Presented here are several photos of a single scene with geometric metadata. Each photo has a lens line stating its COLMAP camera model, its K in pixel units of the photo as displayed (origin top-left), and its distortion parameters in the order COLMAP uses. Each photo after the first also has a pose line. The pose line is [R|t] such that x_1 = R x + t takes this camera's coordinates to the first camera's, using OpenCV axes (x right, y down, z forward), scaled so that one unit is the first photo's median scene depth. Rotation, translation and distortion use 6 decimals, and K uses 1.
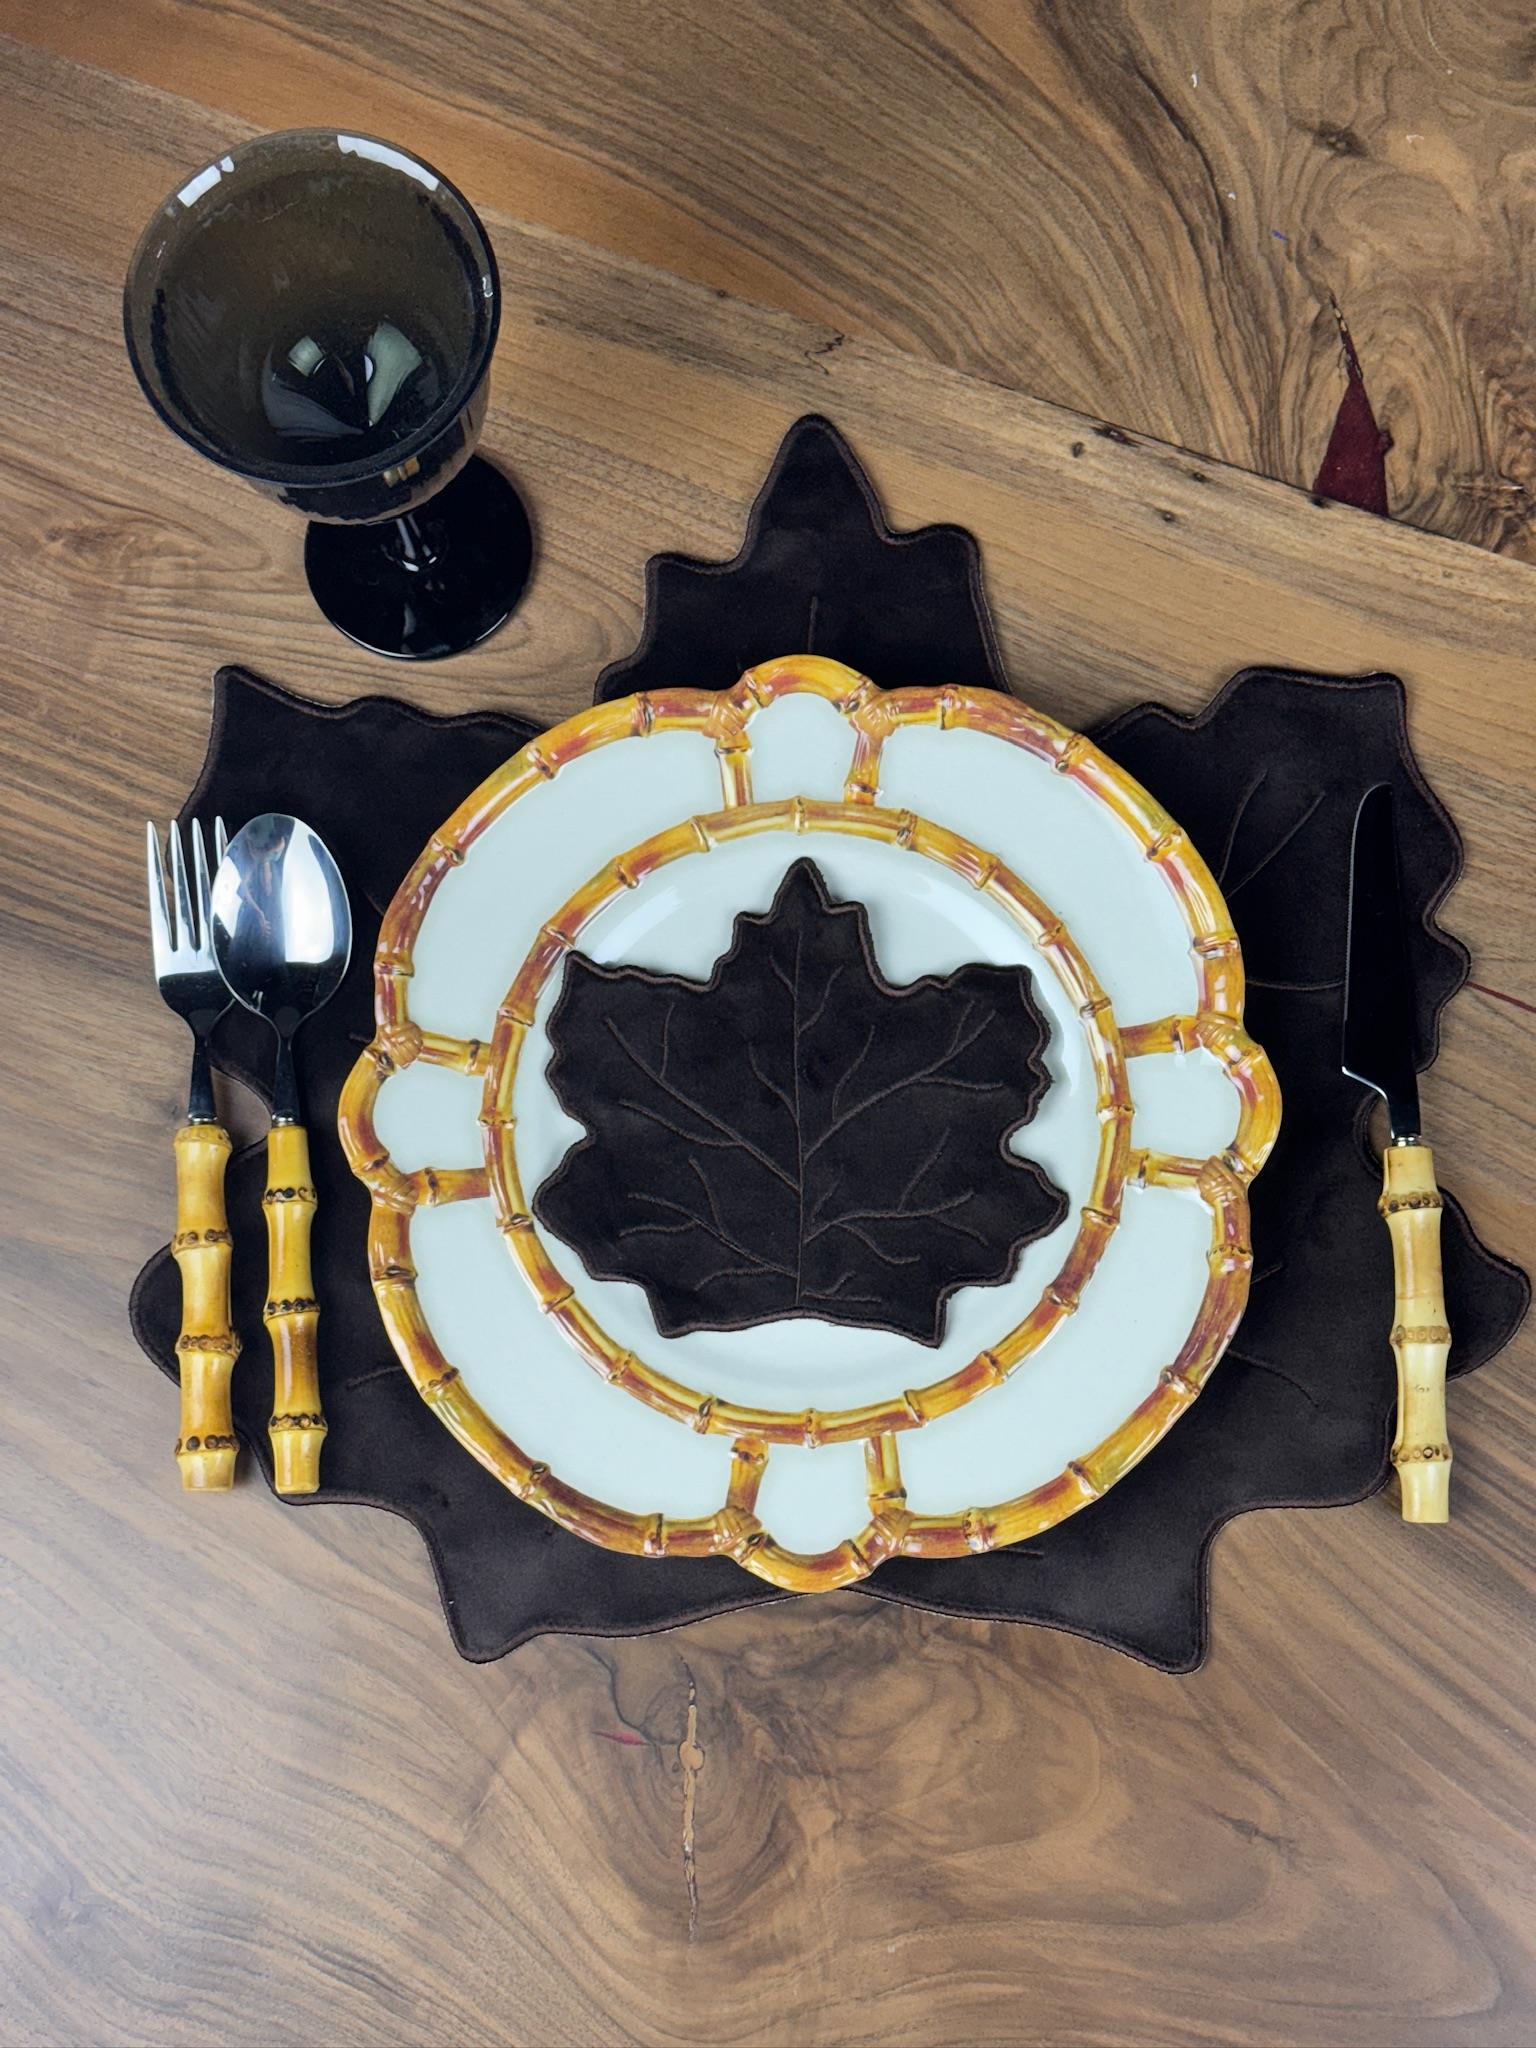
lens RADIAL K [[2858.8, 0, 752.5], [0, 2858.8, 1025.1], [0, 0, 1]] dist [0.076083, 0.000000]
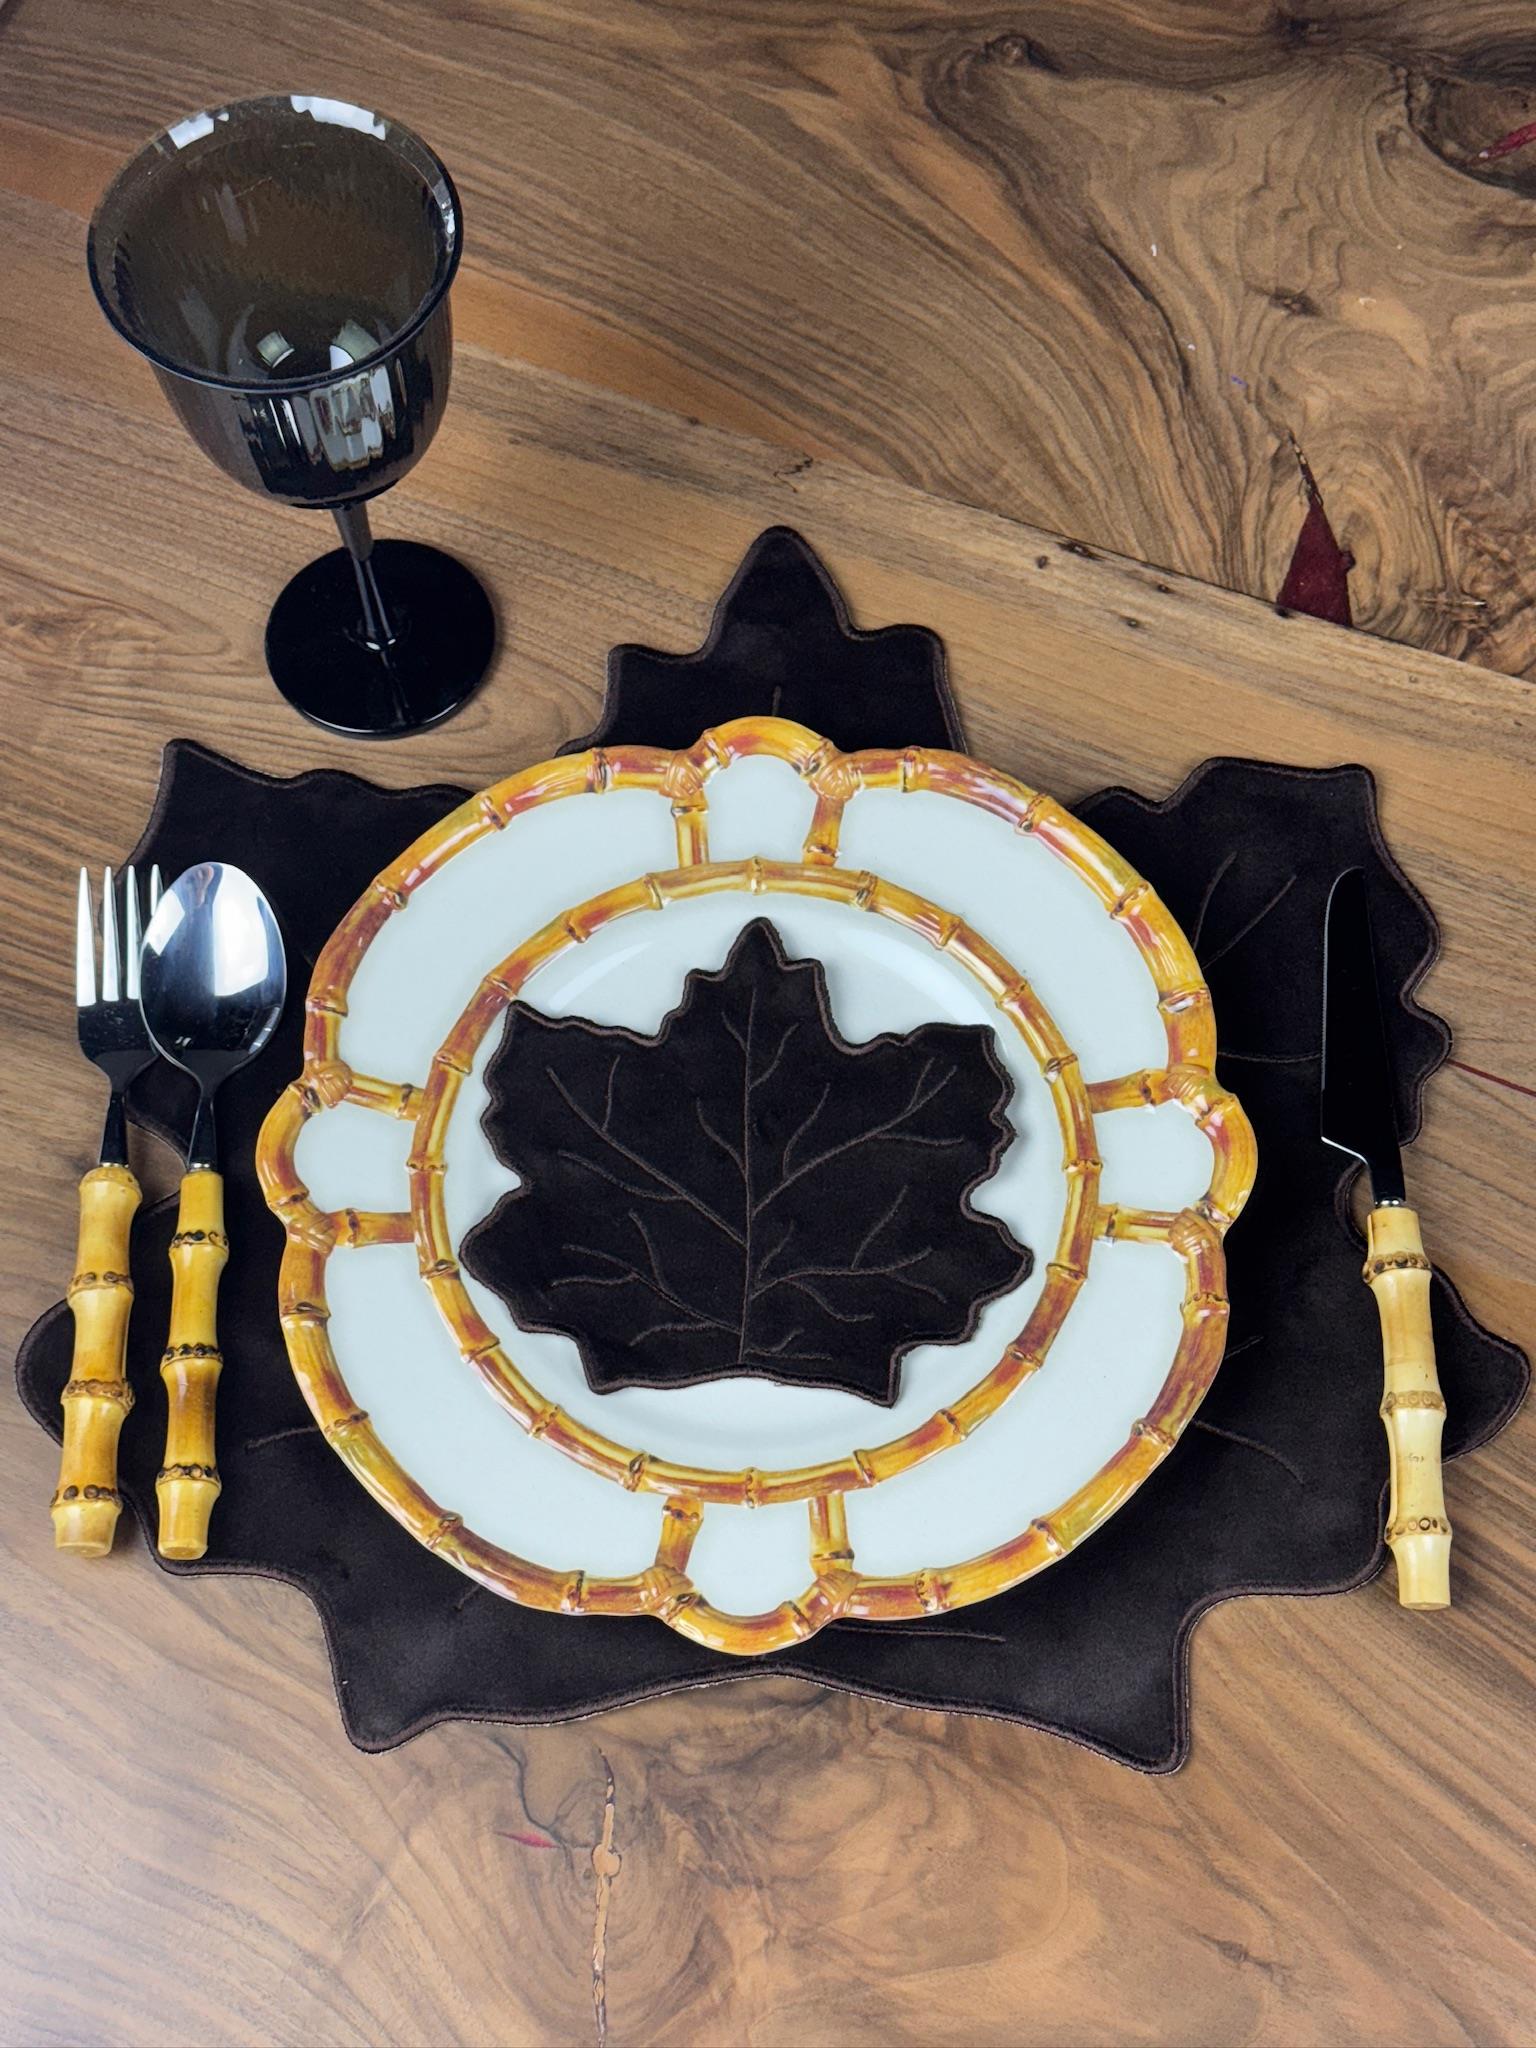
lens RADIAL K [[2858.8, 0, 785.4], [0, 2858.8, 1020.4], [0, 0, 1]] dist [0.076083, 0.000000]
pose [[0.999692, 0.023729, 0.007272, 0.020741], [-0.021050, 0.965907, -0.258034, 0.227473], [-0.013147, 0.257801, 0.966109, 0.076510]]
